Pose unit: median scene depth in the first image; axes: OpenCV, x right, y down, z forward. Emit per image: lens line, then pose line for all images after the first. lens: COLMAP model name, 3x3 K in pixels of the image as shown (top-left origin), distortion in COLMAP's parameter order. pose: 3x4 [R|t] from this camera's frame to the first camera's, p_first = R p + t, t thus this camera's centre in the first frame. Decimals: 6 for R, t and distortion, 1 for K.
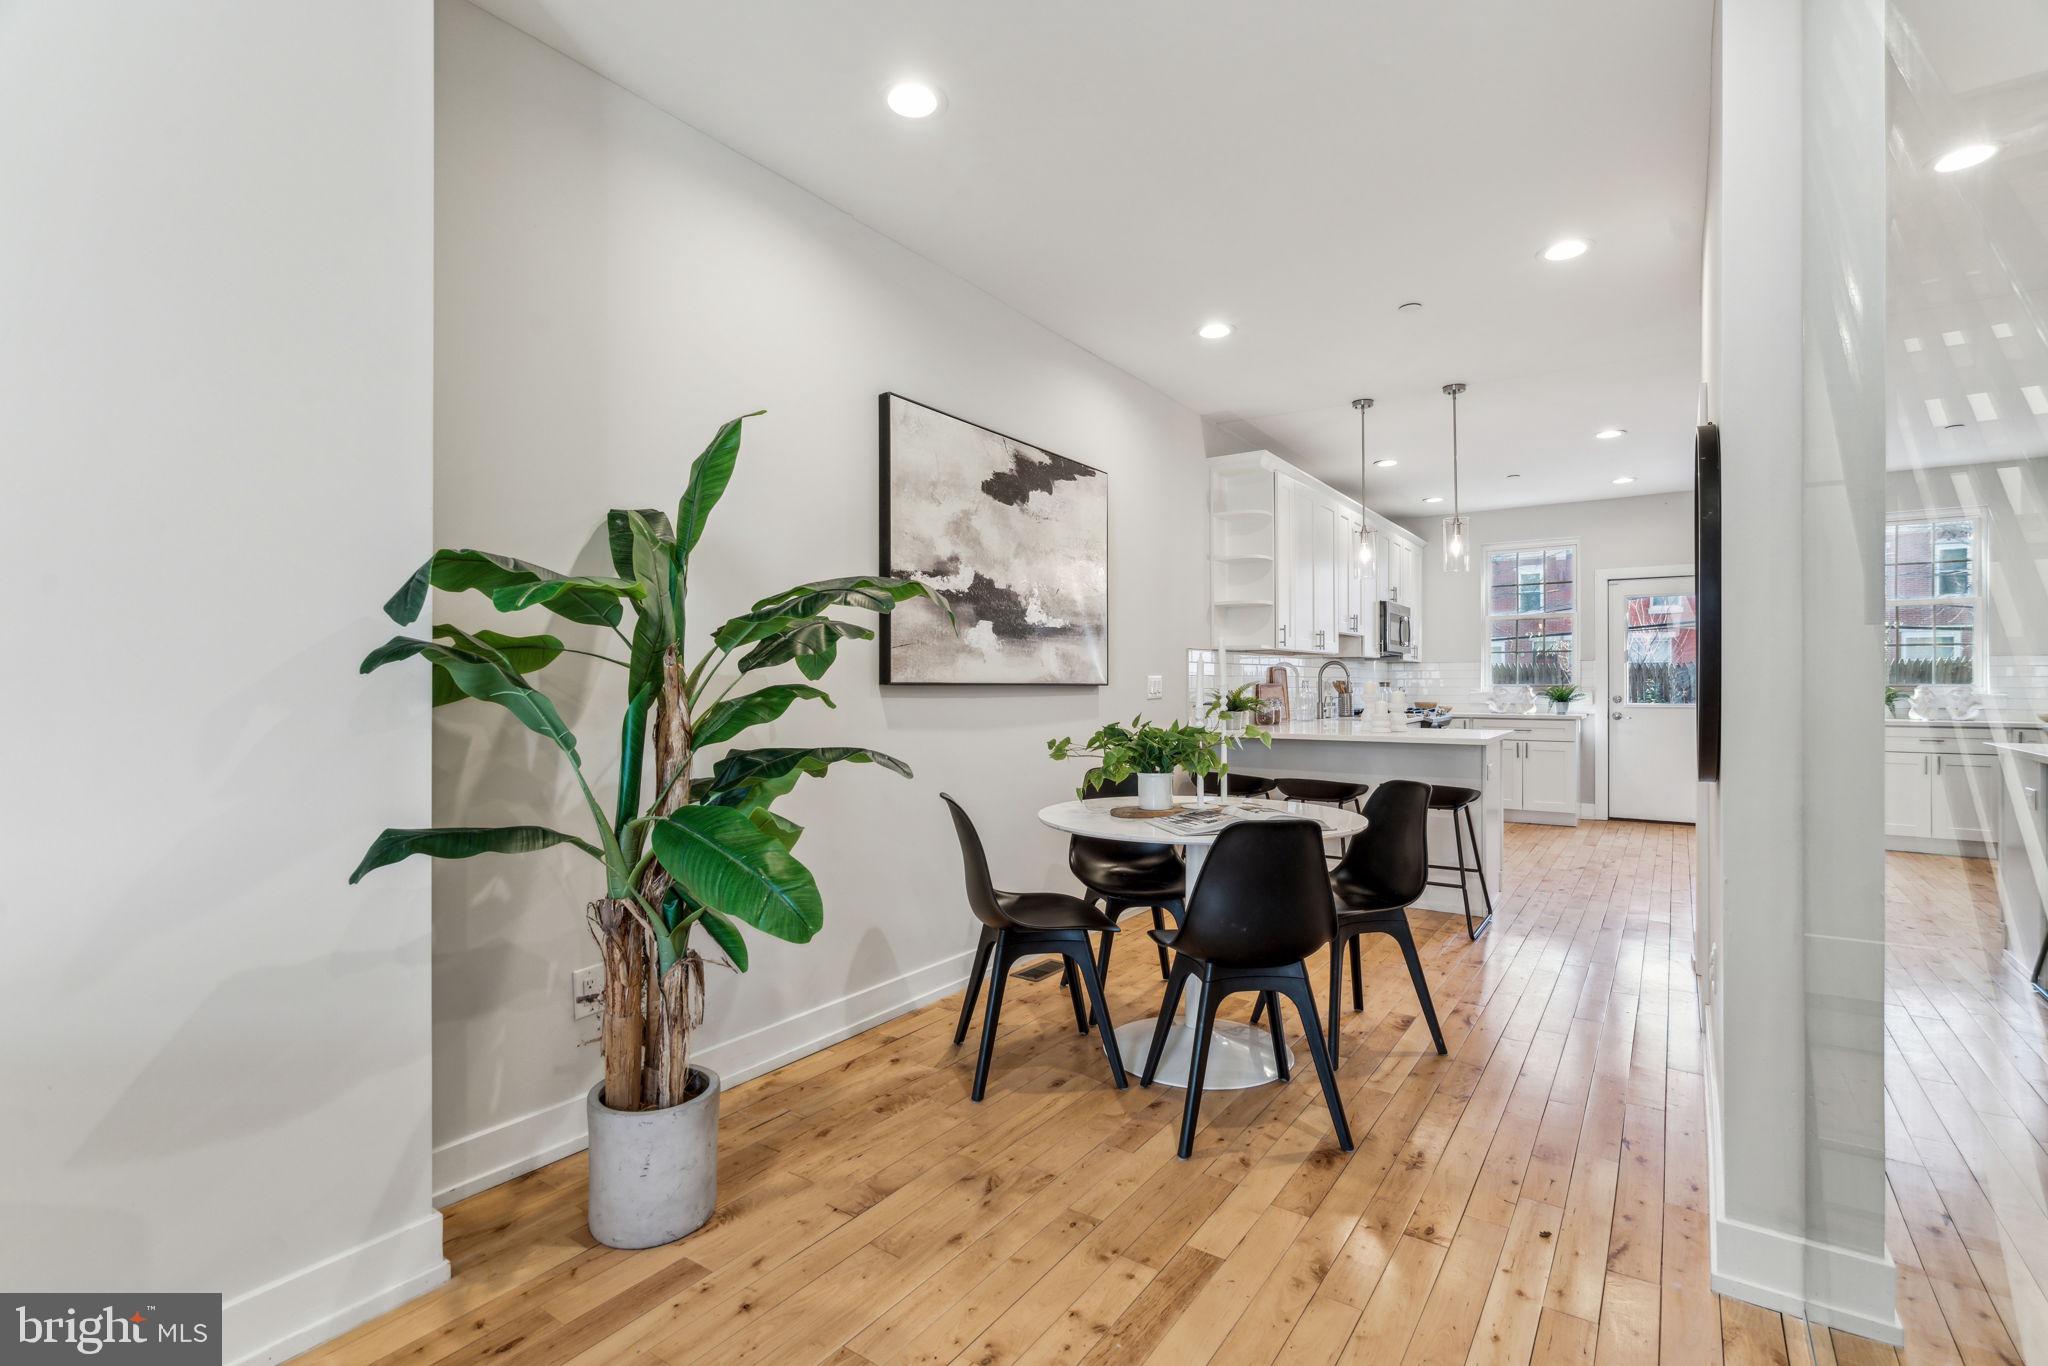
lens RADIAL K [[941.3, 0, 1032.9], [0, 941.3, 693.9], [0, 0, 1]] dist [-0.007604, 0.003382]
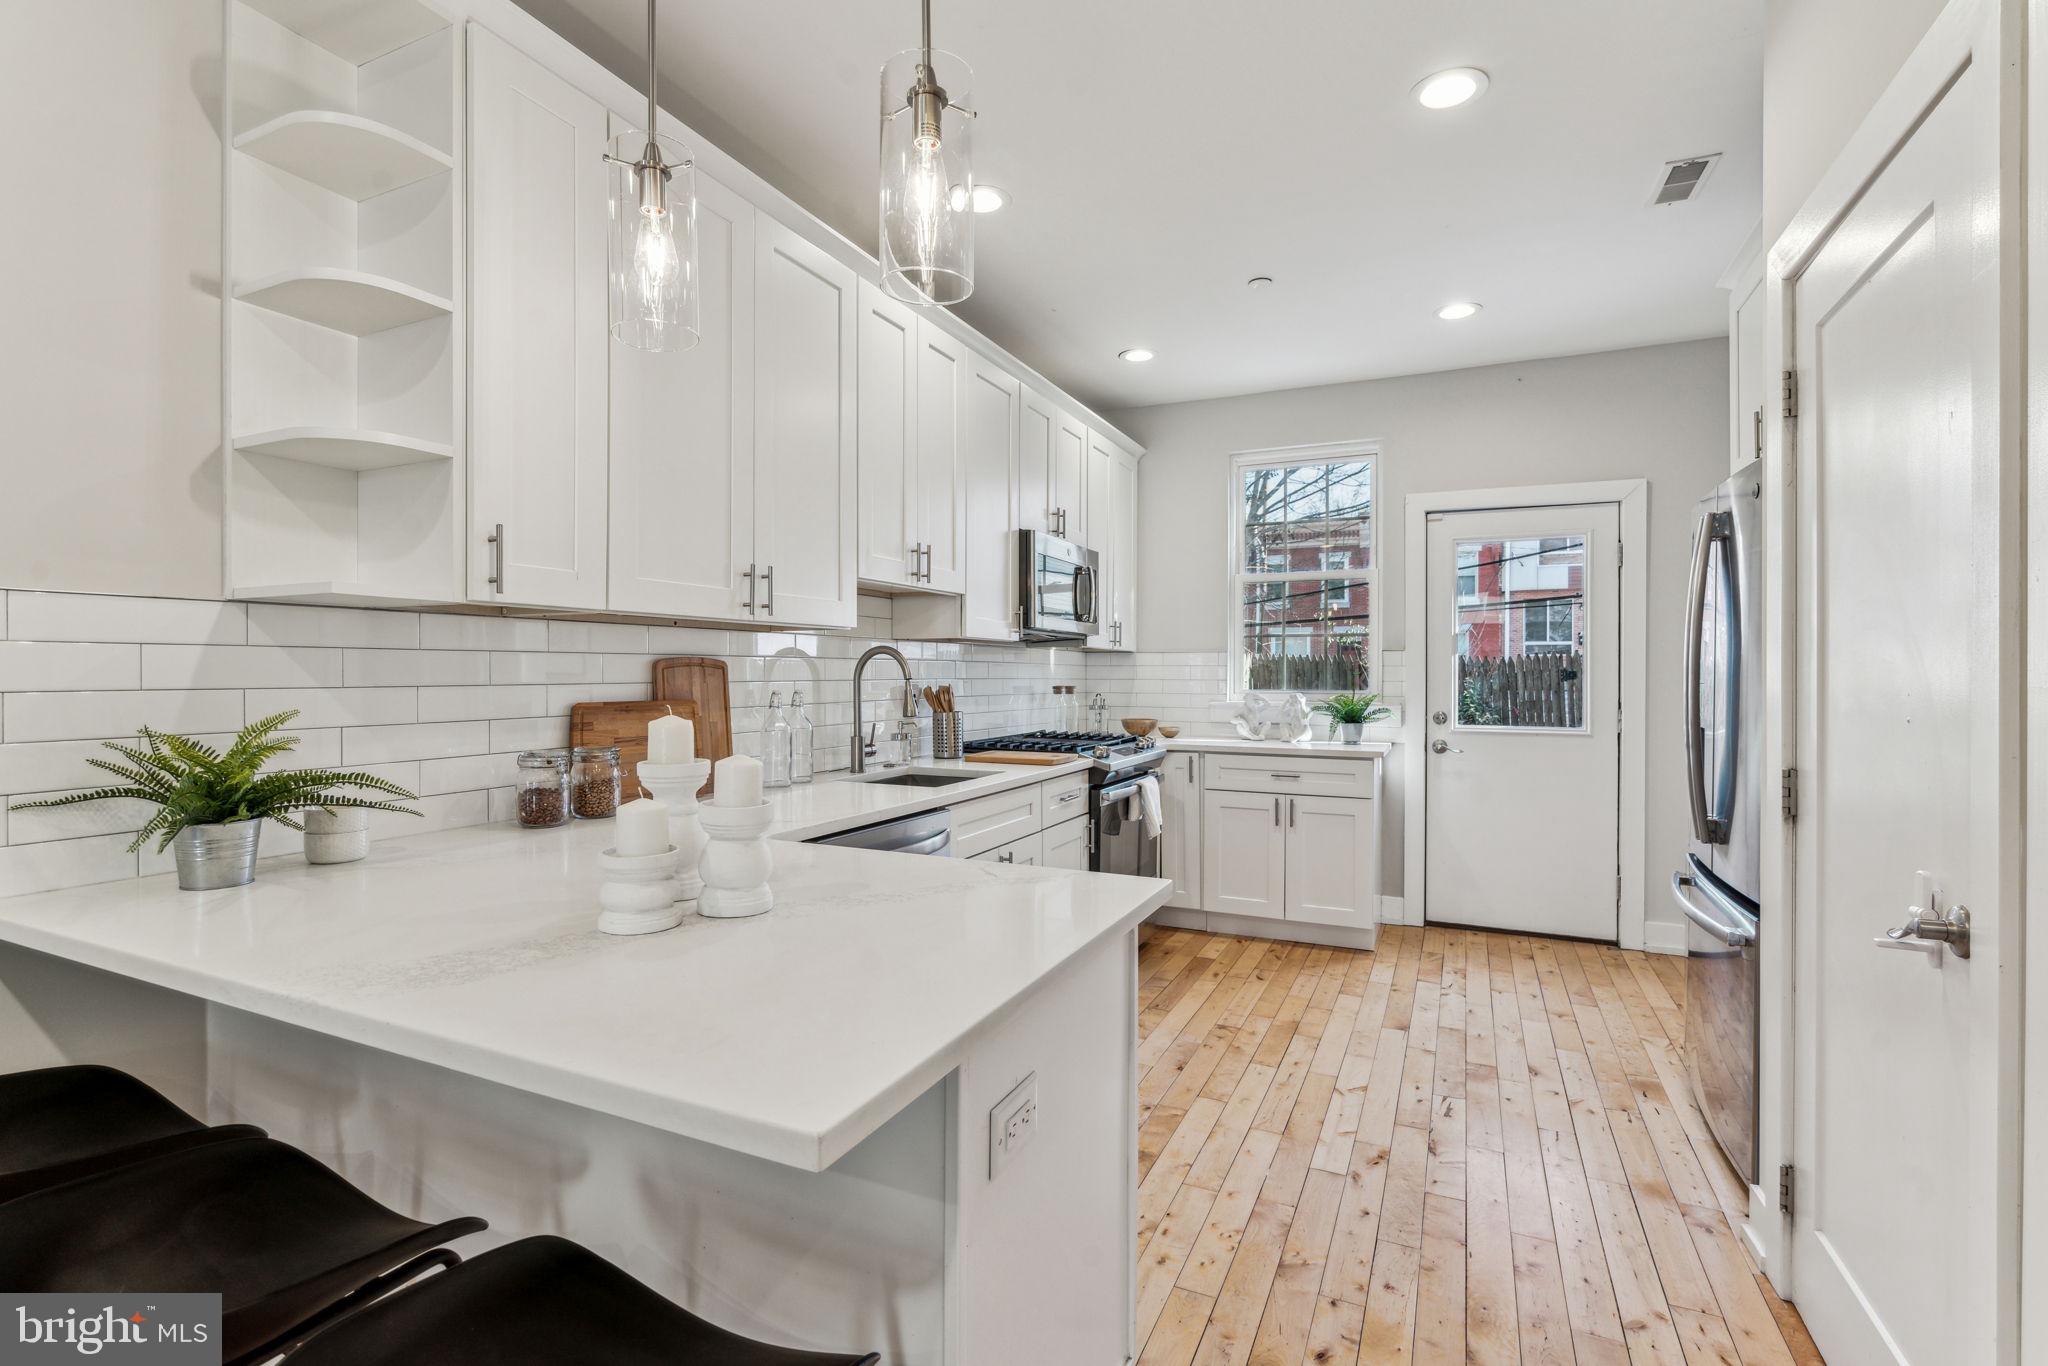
lens RADIAL K [[941.3, 0, 1035.8], [0, 941.3, 676.2], [0, 0, 1]] dist [-0.007604, 0.003382]
pose [[0.984168, 0.005876, 0.177141, 0.537090], [-0.004922, 0.999971, -0.005826, -0.031190], [-0.177170, 0.004862, 0.984168, 0.927998]]
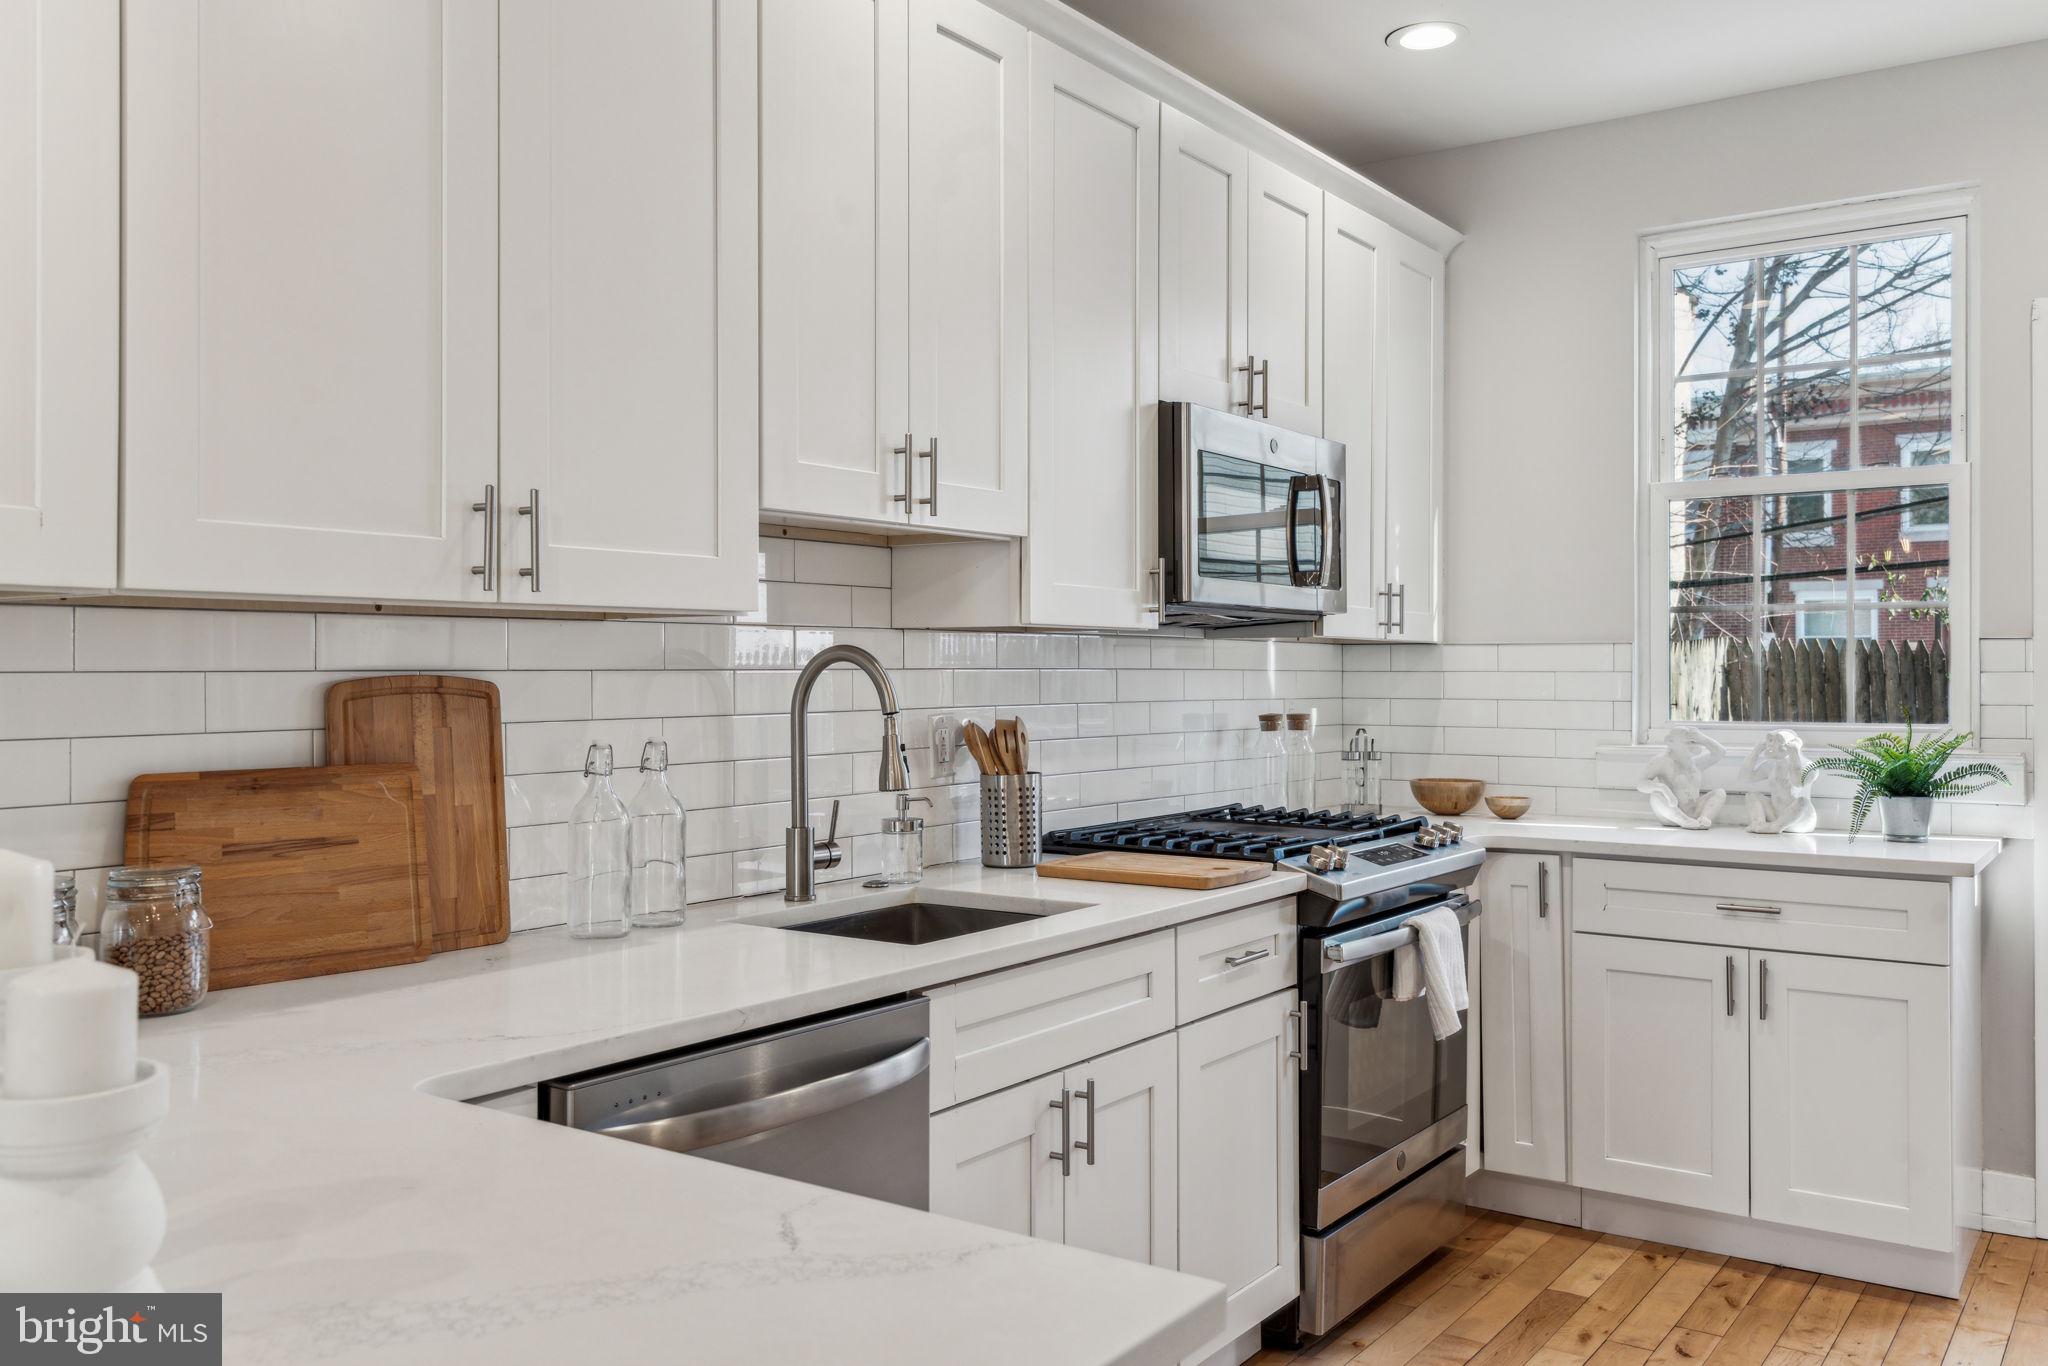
lens RADIAL K [[1697.5, 0, 1061.2], [0, 1697.5, 663.4], [0, 0, 1]] dist [0.023586, 0.008725]
pose [[0.999946, 0.003830, 0.009641, 0.631661], [-0.003716, 0.999923, -0.011799, -0.044847], [-0.009686, 0.011763, 0.999884, 1.024106]]
